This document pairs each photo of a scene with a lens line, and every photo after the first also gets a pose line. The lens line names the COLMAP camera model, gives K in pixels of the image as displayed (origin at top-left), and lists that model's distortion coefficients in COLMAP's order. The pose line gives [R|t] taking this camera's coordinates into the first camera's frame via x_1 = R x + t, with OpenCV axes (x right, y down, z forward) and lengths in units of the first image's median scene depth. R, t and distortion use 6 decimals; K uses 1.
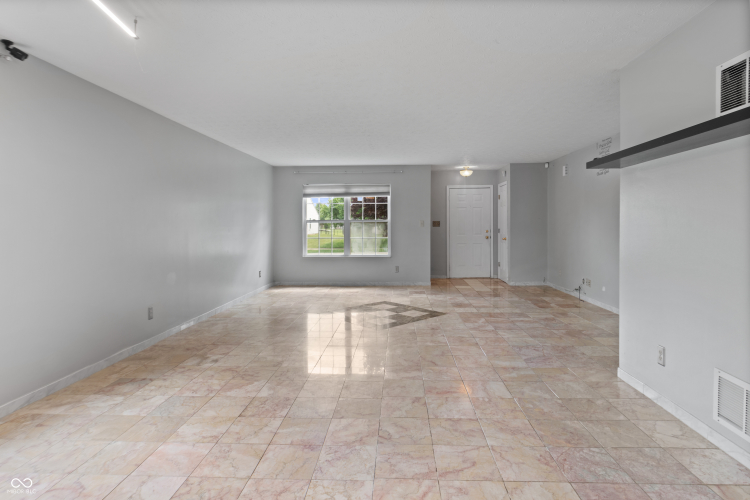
lens RADIAL K [[410.4, 0, 372.6], [0, 410.4, 231.3], [0, 0, 1]] dist [0.015956, -0.004571]
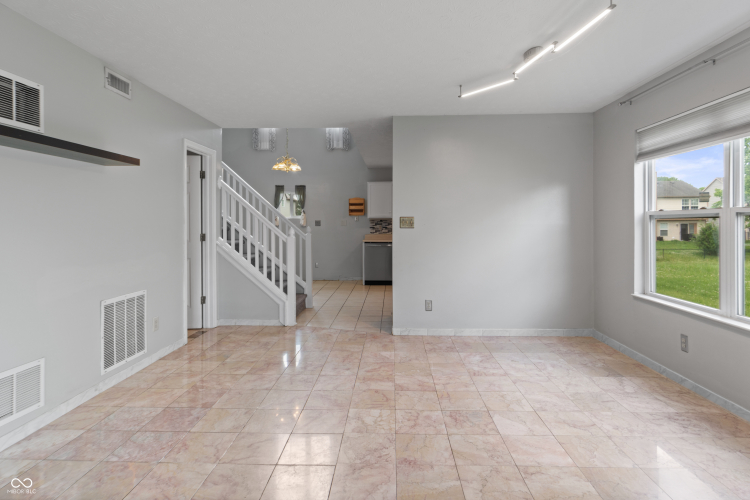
lens RADIAL K [[410.4, 0, 375.0], [0, 410.4, 223.6], [0, 0, 1]] dist [0.015956, -0.004571]
pose [[-0.999630, 0.018302, -0.020143, -0.018430], [0.018018, 0.999737, 0.014187, -0.008268], [0.020397, 0.013819, -0.999696, 0.538732]]
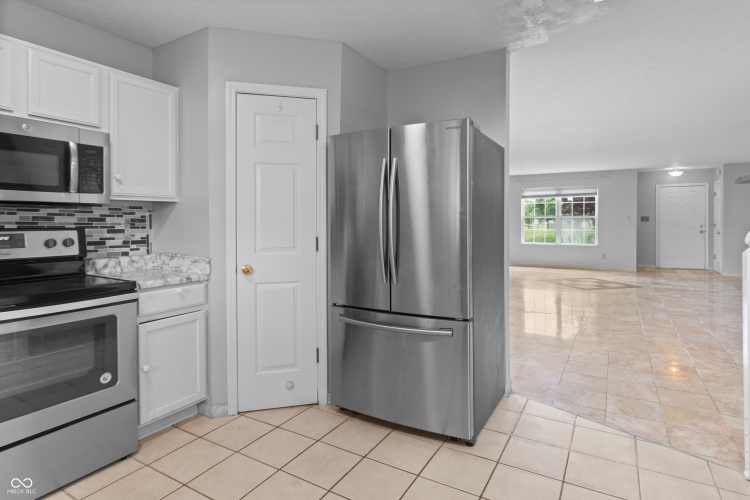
lens RADIAL K [[410.4, 0, 375.8], [0, 410.4, 224.6], [0, 0, 1]] dist [0.015956, -0.004571]
pose [[0.893405, 0.006647, -0.449204, 0.005279], [-0.008599, 0.999960, -0.002307, 0.007097], [0.449171, 0.005924, 0.893426, -0.388698]]
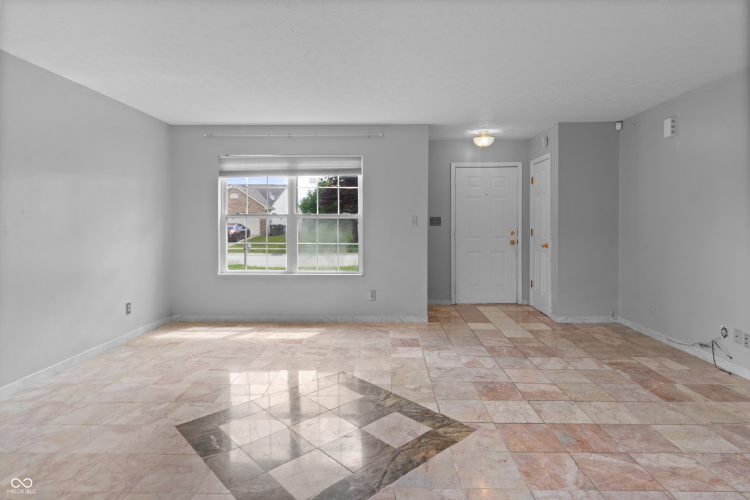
lens RADIAL K [[410.4, 0, 373.0], [0, 410.4, 226.1], [0, 0, 1]] dist [0.015956, -0.004571]
pose [[0.999685, 0.003414, 0.024866, 0.044434], [-0.003245, 0.999971, -0.006835, -0.006474], [-0.024889, 0.006752, 0.999667, 0.392009]]
